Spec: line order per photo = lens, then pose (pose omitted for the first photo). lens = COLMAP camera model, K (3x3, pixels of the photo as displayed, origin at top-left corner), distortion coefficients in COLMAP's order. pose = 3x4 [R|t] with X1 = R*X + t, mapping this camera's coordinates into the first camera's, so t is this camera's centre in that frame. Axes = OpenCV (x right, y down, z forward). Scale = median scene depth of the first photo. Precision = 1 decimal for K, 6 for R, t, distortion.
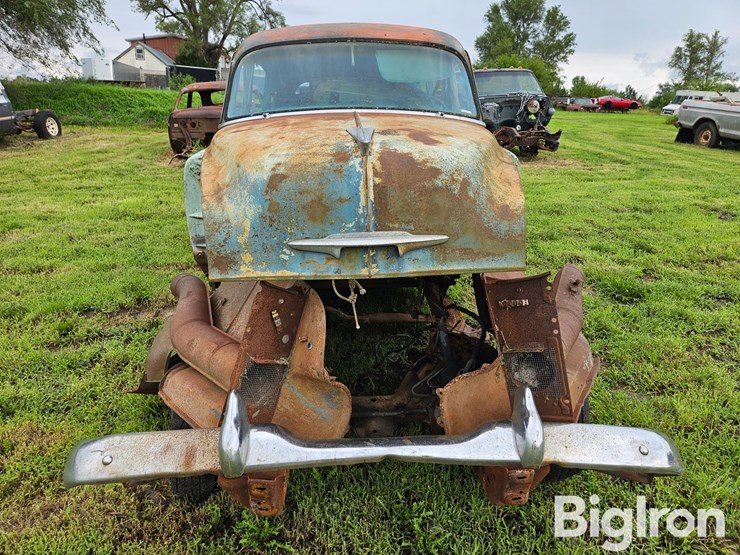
lens RADIAL K [[503.9, 0, 370.0], [0, 503.9, 277.5], [0, 0, 1]] dist [0.080250, -0.067537]
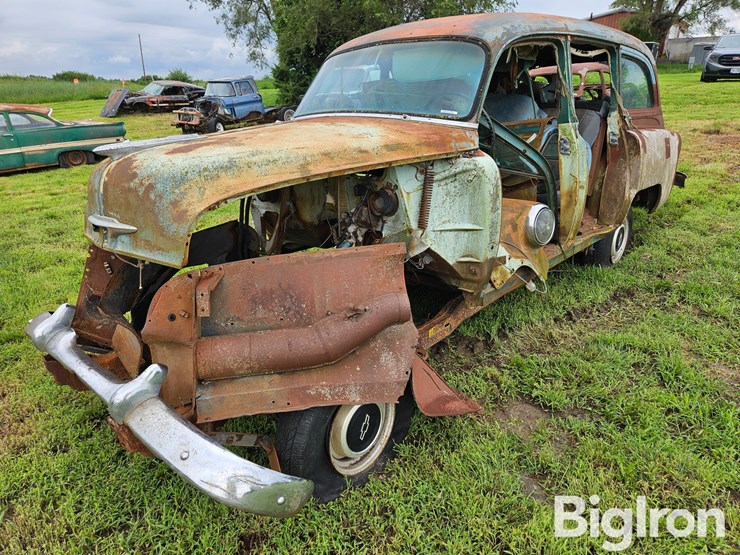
lens RADIAL K [[503.9, 0, 370.0], [0, 503.9, 277.5], [0, 0, 1]] dist [0.080250, -0.067537]
pose [[0.700426, 0.210630, -0.681937, 1.430490], [-0.186342, 0.976290, 0.110152, -0.206098], [0.688970, 0.049920, 0.723069, 0.479230]]
